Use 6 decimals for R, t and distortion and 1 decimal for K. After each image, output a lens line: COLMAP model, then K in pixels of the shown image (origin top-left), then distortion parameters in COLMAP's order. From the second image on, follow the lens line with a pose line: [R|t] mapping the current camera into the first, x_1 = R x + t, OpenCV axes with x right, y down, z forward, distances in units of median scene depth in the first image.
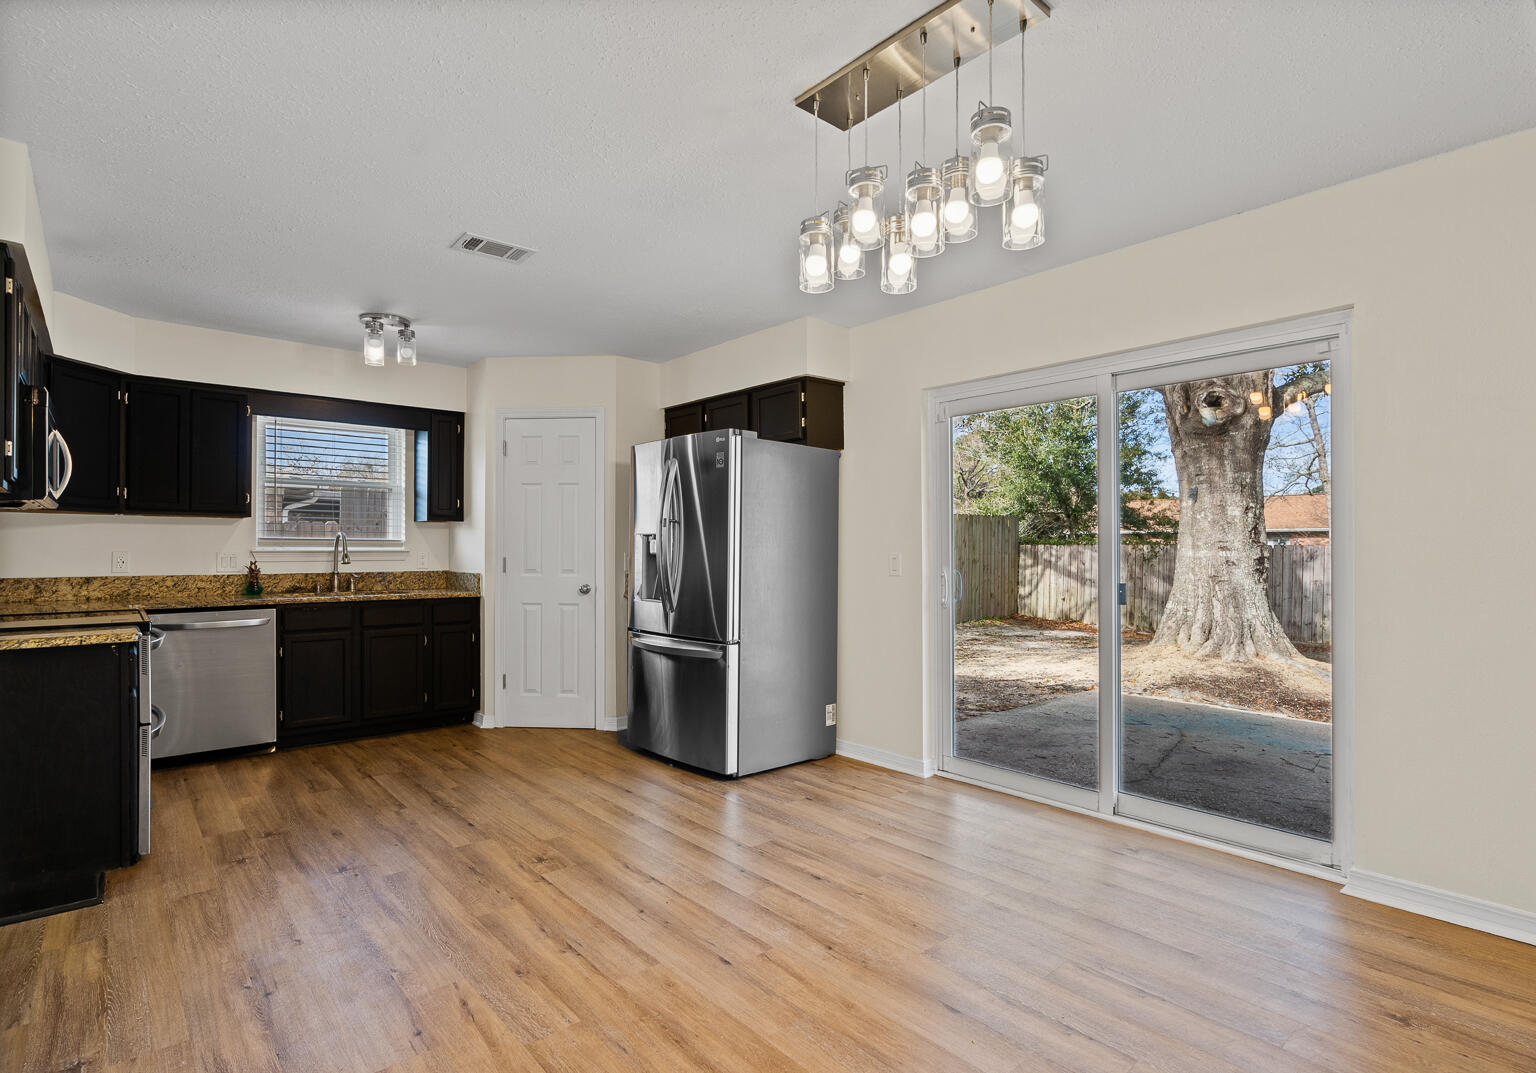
lens RADIAL K [[760.3, 0, 747.3], [0, 760.3, 553.9], [0, 0, 1]] dist [-0.018022, 0.008539]
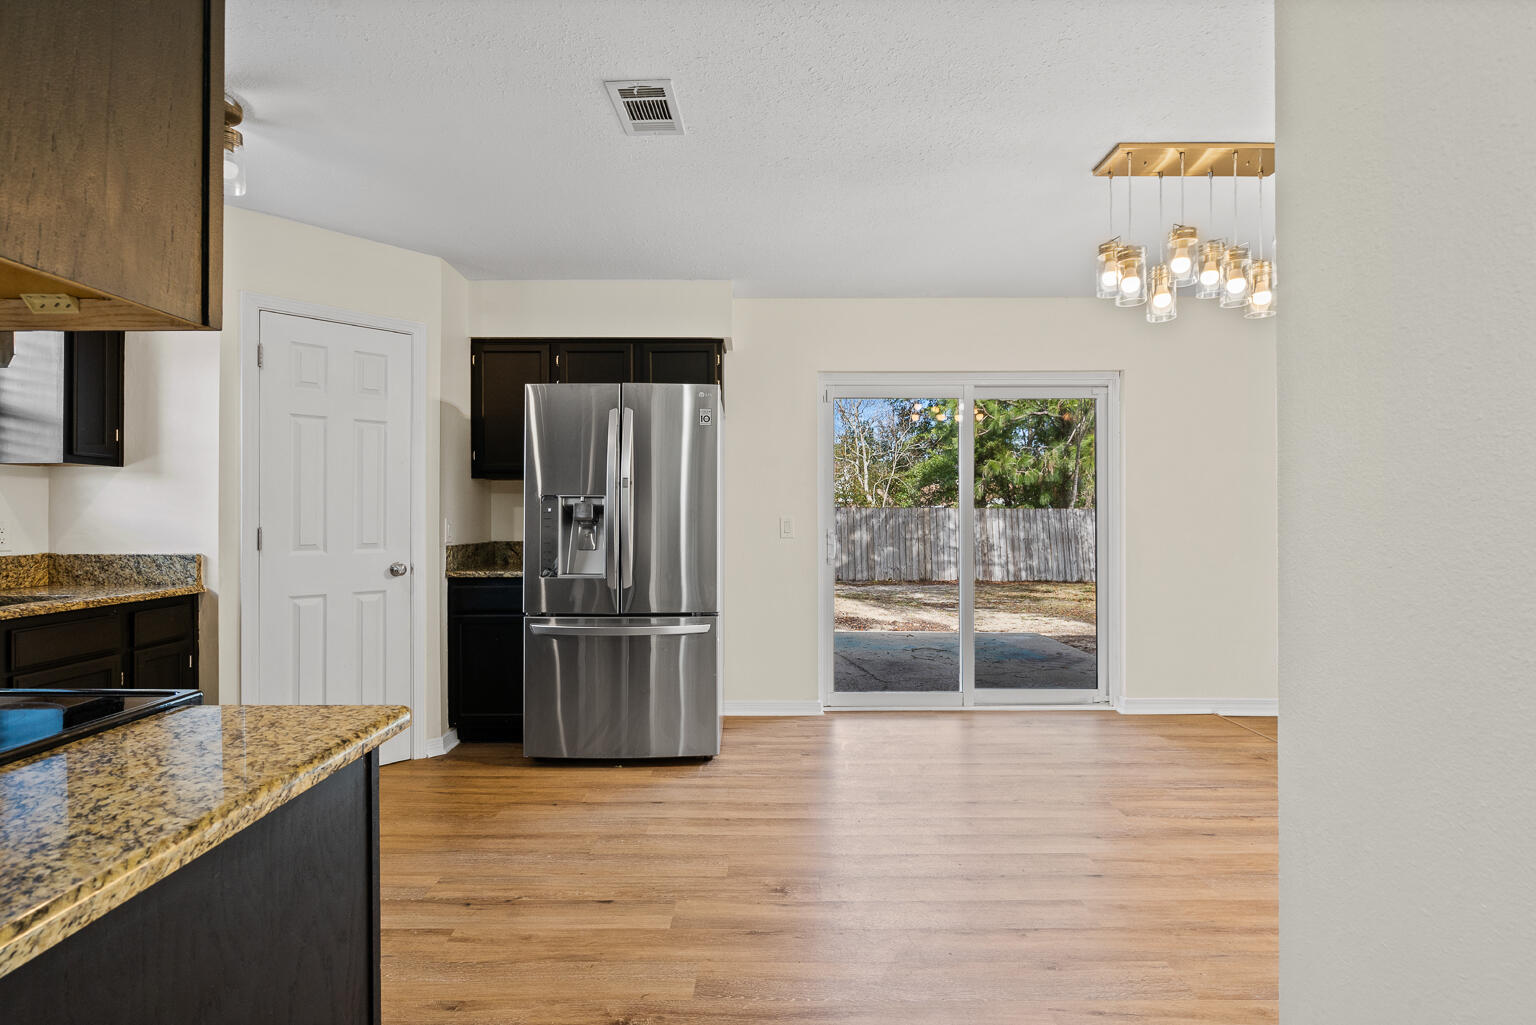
lens RADIAL K [[725.7, 0, 755.9], [0, 725.7, 518.1], [0, 0, 1]] dist [-0.009639, 0.003050]
pose [[0.654418, -0.007281, 0.756098, -0.715522], [0.007702, 0.999966, 0.002964, -0.001847], [-0.756094, 0.003884, 0.654452, 0.411112]]
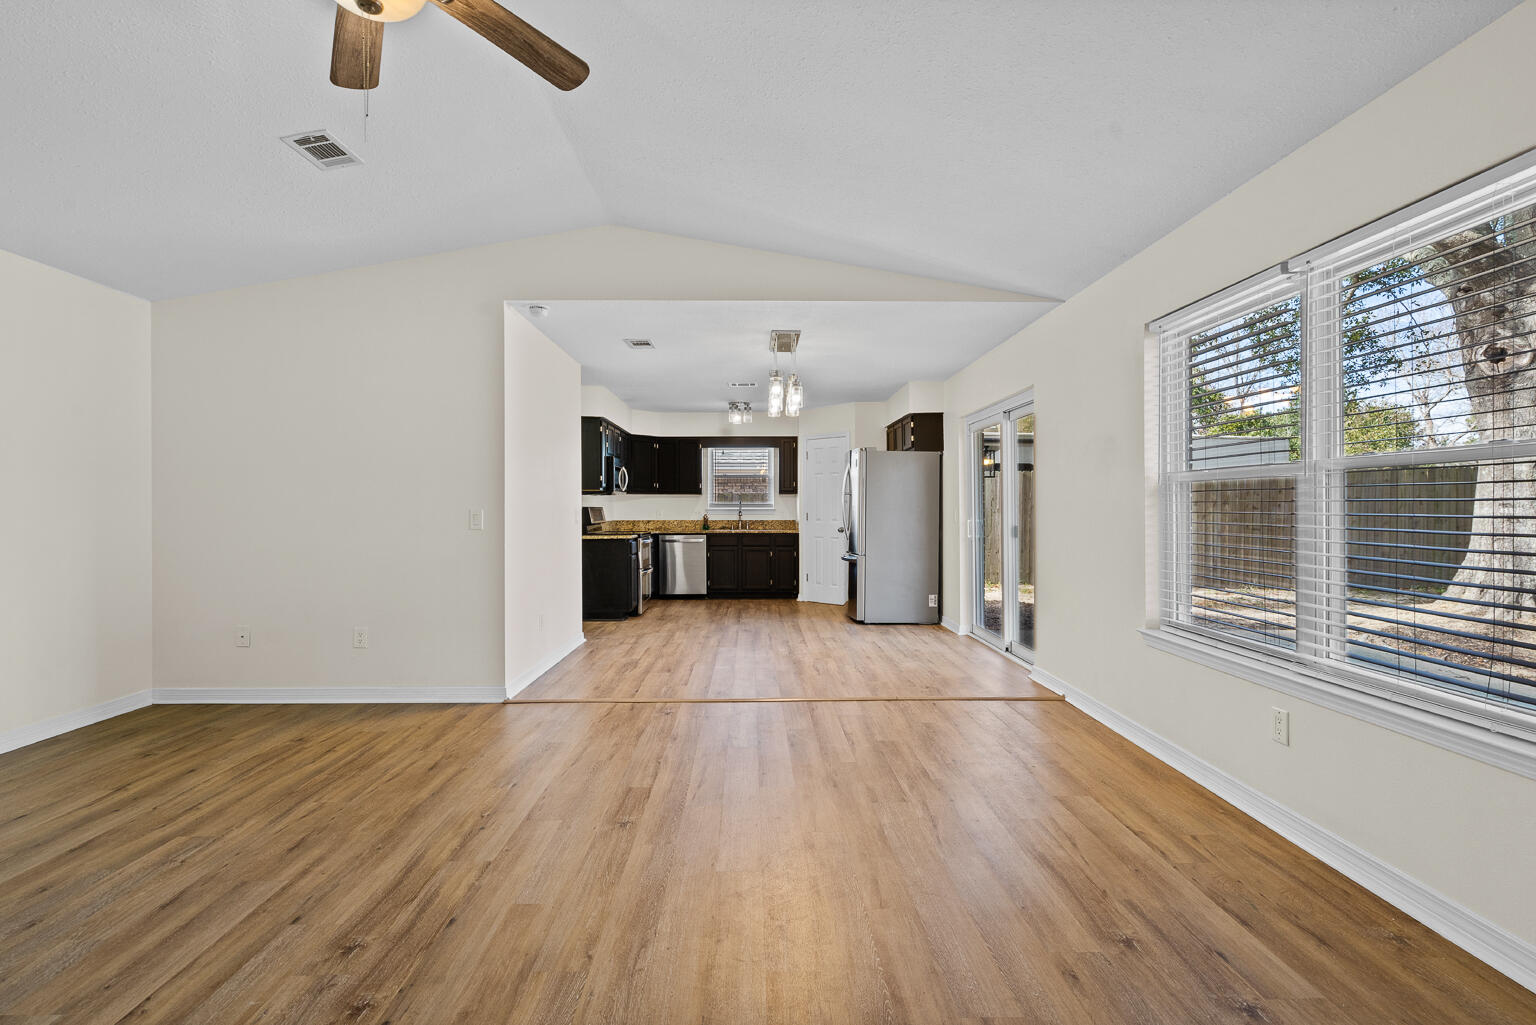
lens RADIAL K [[725.7, 0, 750.7], [0, 725.7, 501.6], [0, 0, 1]] dist [-0.009639, 0.003050]
pose [[0.760031, -0.009830, -0.649813, 1.072961], [-0.003258, 0.999815, -0.018935, 0.017337], [0.649879, 0.016508, 0.759858, -0.678756]]
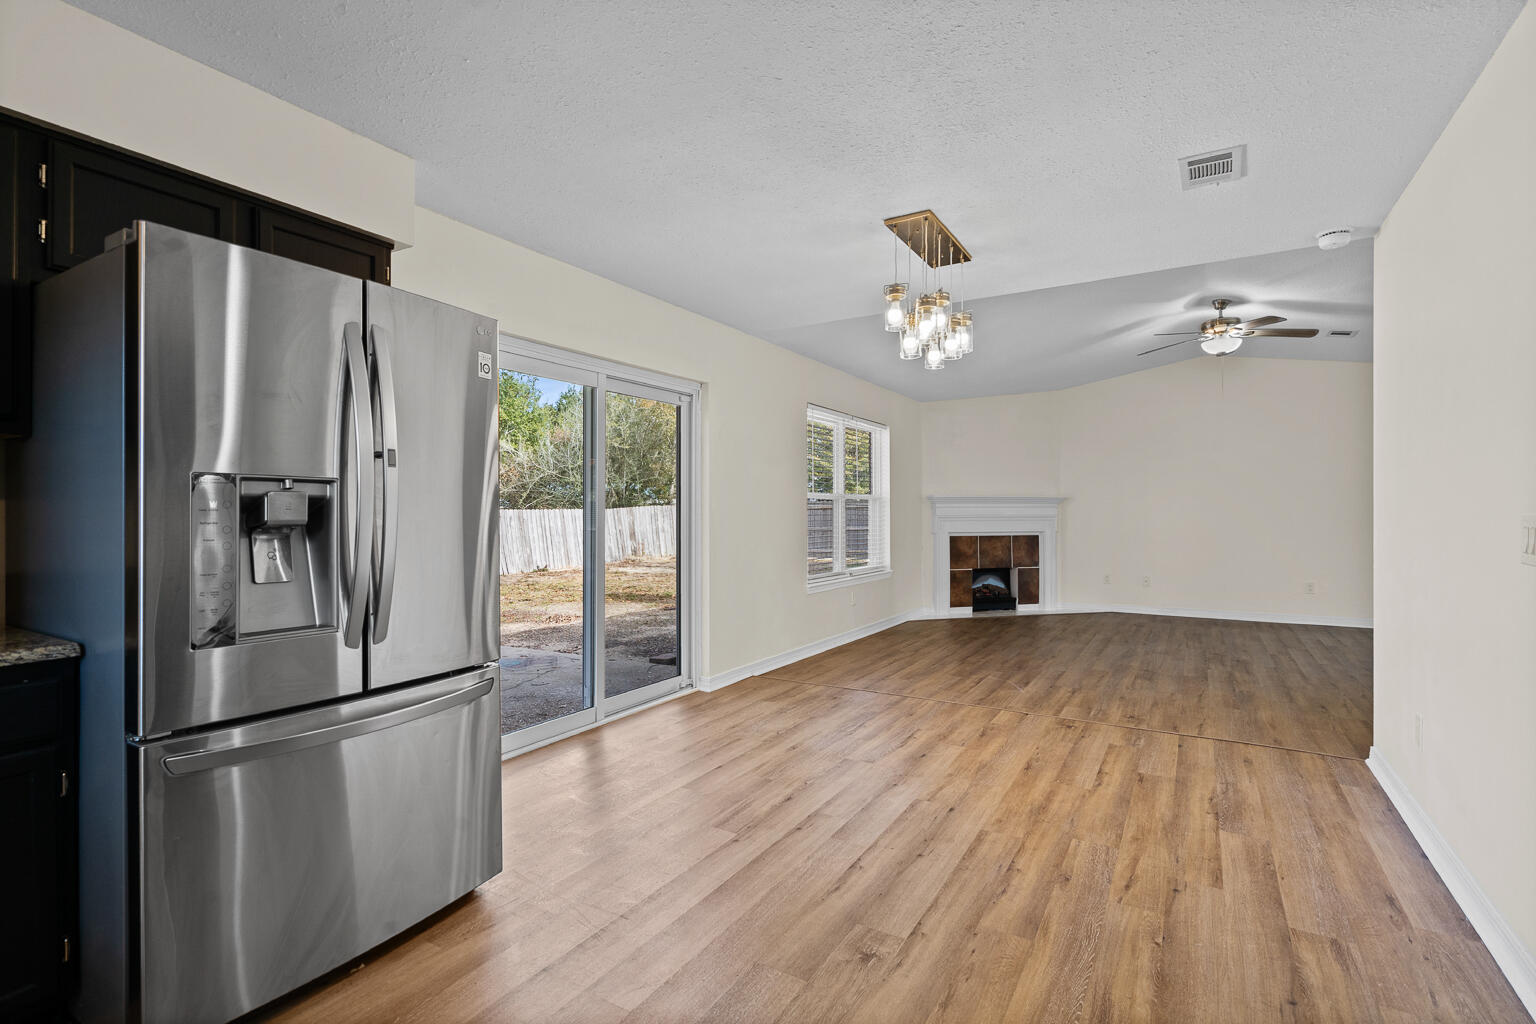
lens RADIAL K [[725.7, 0, 763.7], [0, 725.7, 512.5], [0, 0, 1]] dist [-0.009639, 0.003050]
pose [[-0.316692, -0.003143, 0.948523, -0.707193], [0.009336, 0.999936, 0.006430, -0.006291], [-0.948482, 0.010892, -0.316643, 1.053488]]
